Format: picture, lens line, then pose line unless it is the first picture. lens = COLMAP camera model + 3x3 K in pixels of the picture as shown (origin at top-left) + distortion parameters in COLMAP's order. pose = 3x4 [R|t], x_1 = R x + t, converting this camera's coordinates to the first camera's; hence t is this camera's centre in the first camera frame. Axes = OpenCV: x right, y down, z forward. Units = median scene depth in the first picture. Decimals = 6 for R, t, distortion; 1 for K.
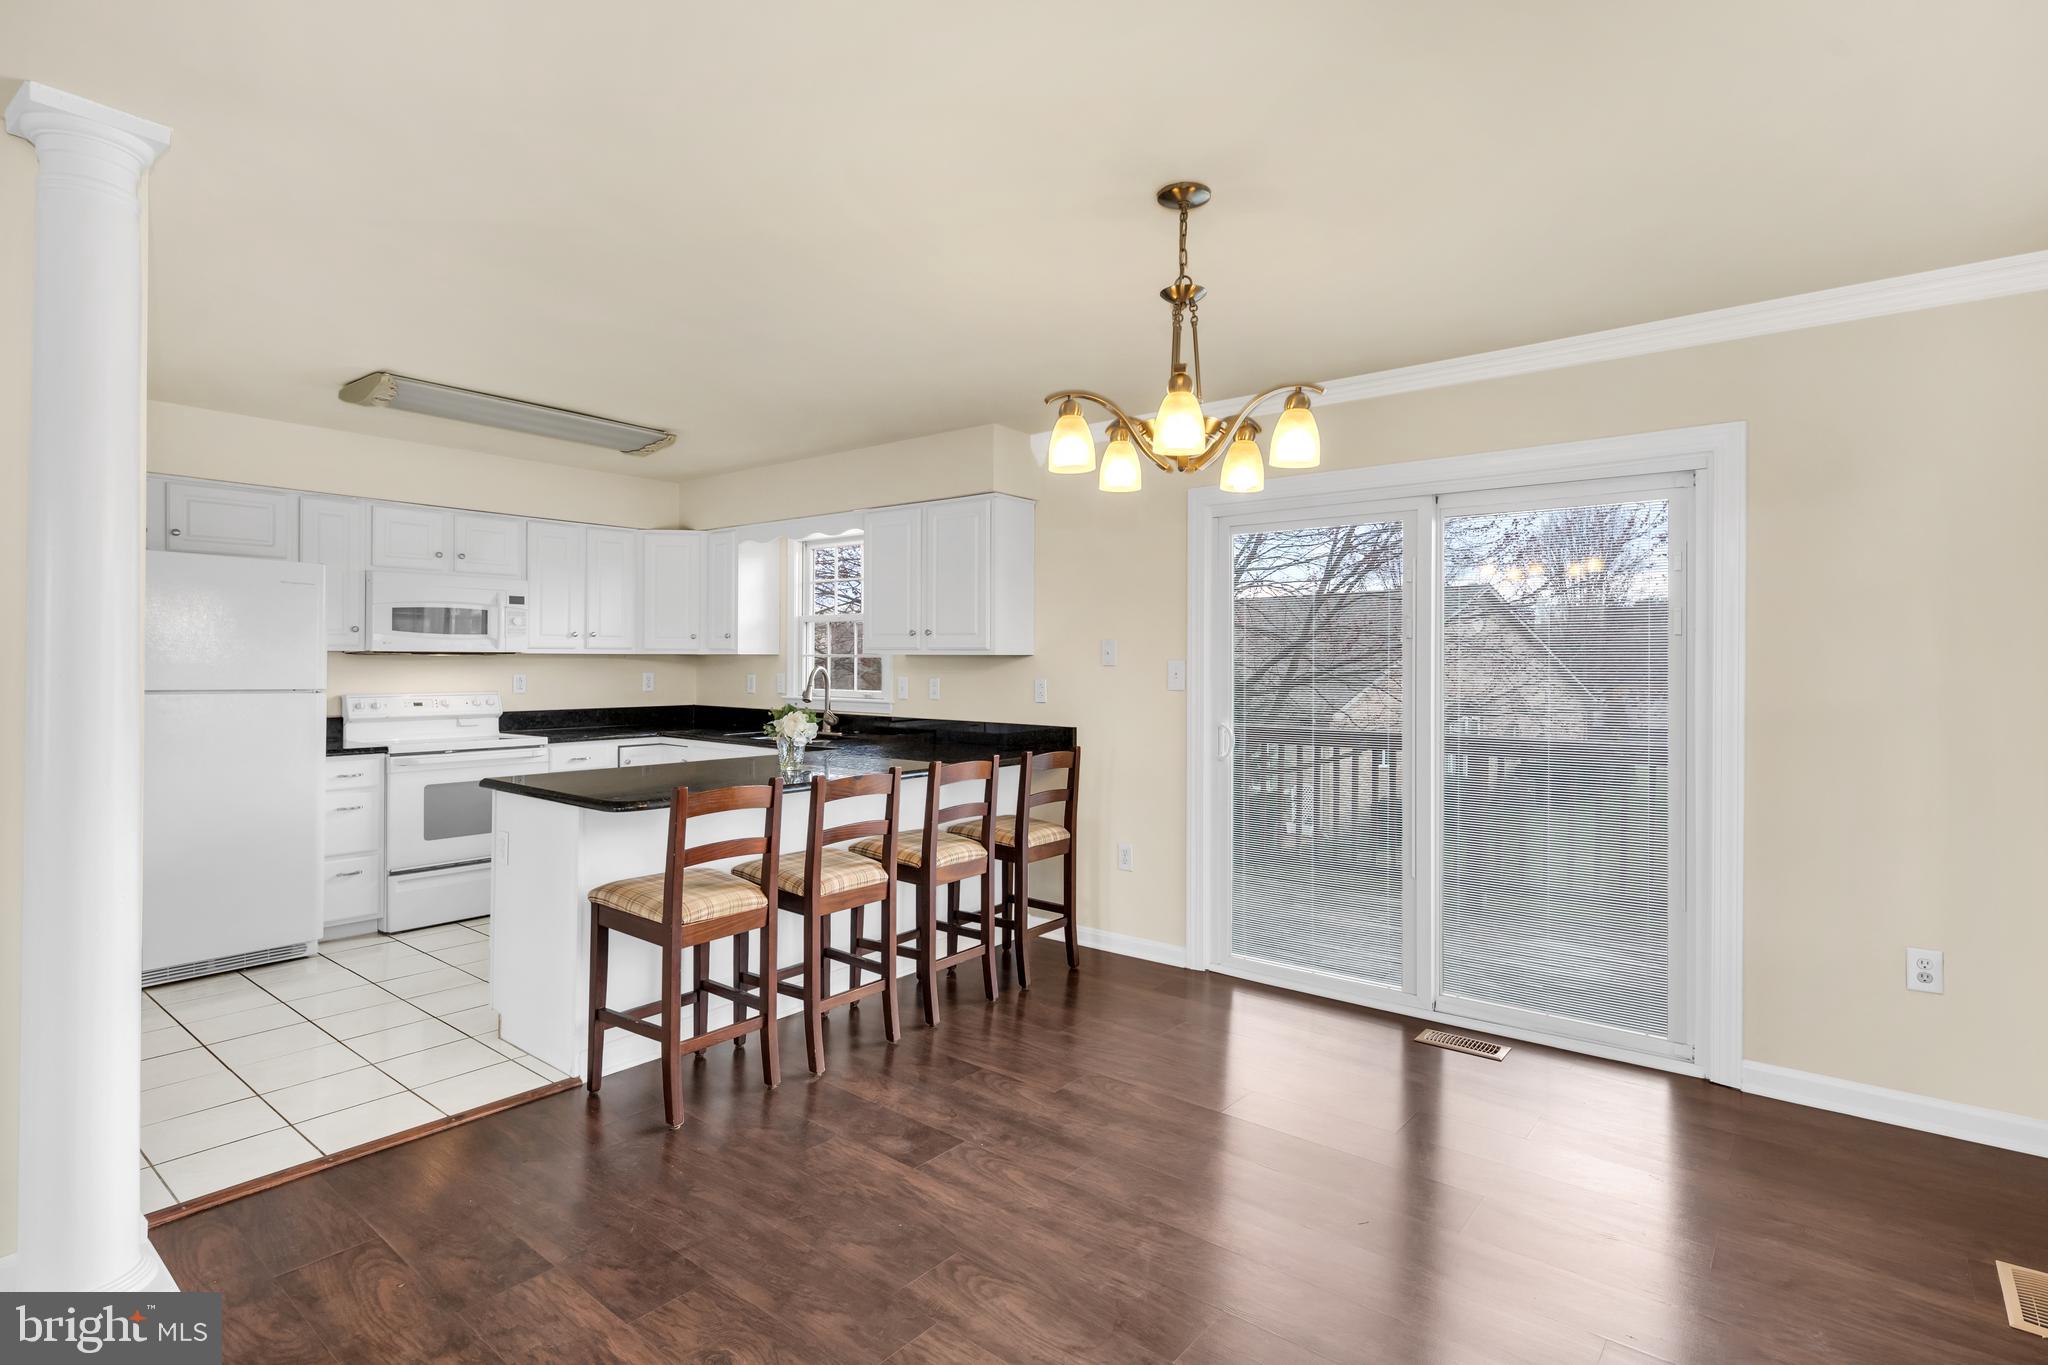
lens RADIAL K [[1012.5, 0, 1029.8], [0, 1012.5, 656.1], [0, 0, 1]] dist [0.003262, 0.000647]
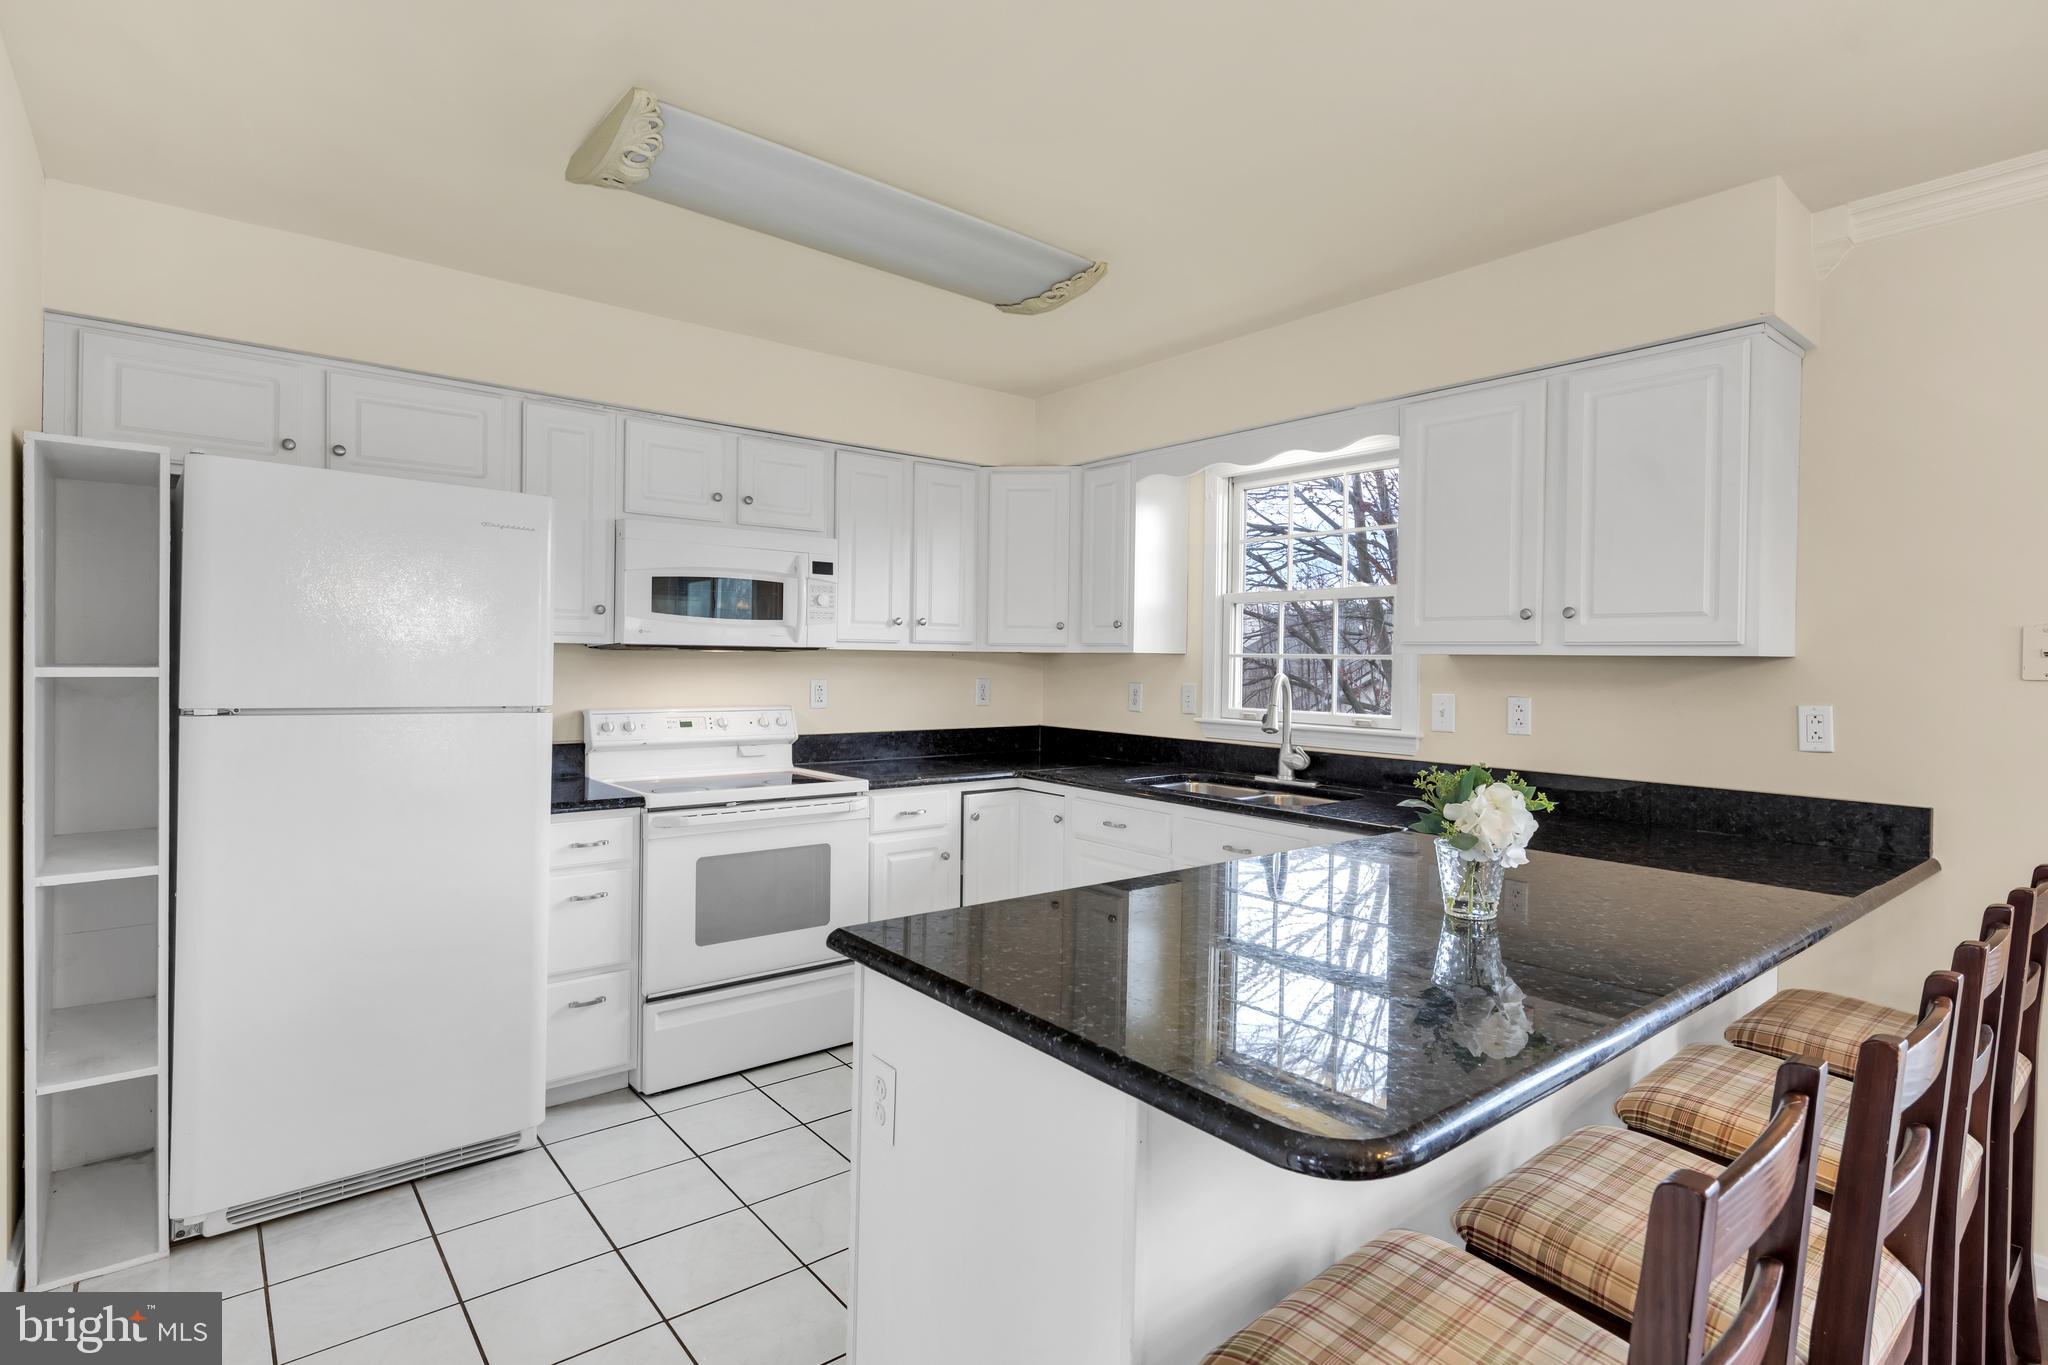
lens RADIAL K [[1012.5, 0, 1026.0], [0, 1012.5, 662.4], [0, 0, 1]] dist [0.003262, 0.000647]
pose [[0.978251, 0.007844, -0.207278, -0.253867], [-0.007159, 0.999966, 0.004054, 0.002319], [0.207303, -0.002482, 0.978274, 0.405859]]
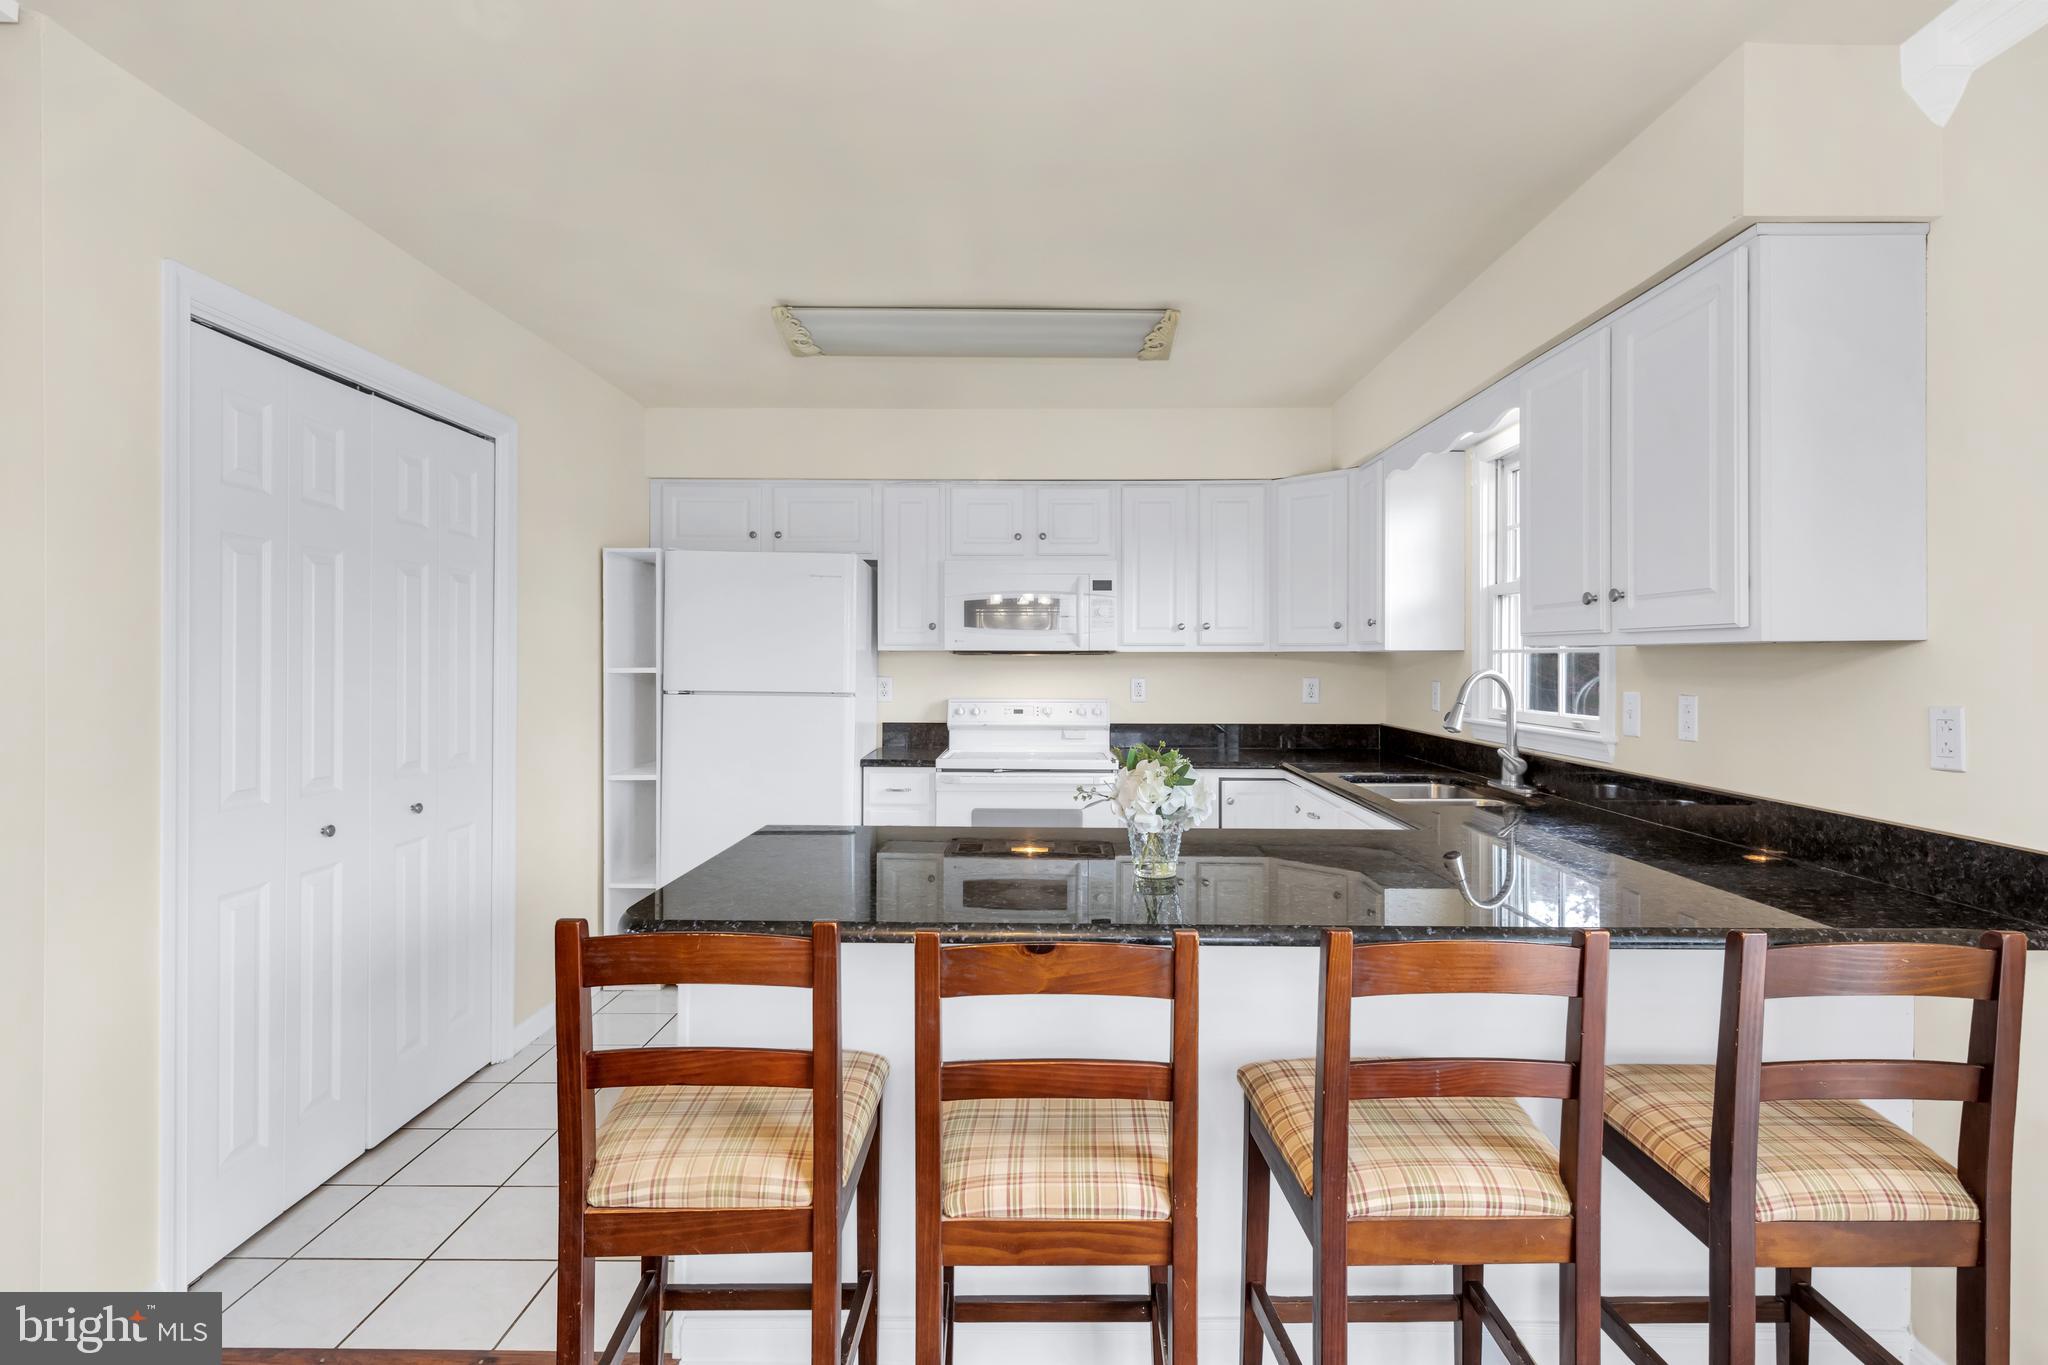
lens RADIAL K [[1012.5, 0, 1025.6], [0, 1012.5, 657.1], [0, 0, 1]] dist [0.003262, 0.000647]
pose [[0.612836, -0.006346, -0.790185, 0.091024], [0.003933, 0.999980, -0.004981, 0.005344], [0.790200, -0.000055, 0.612849, 0.488604]]
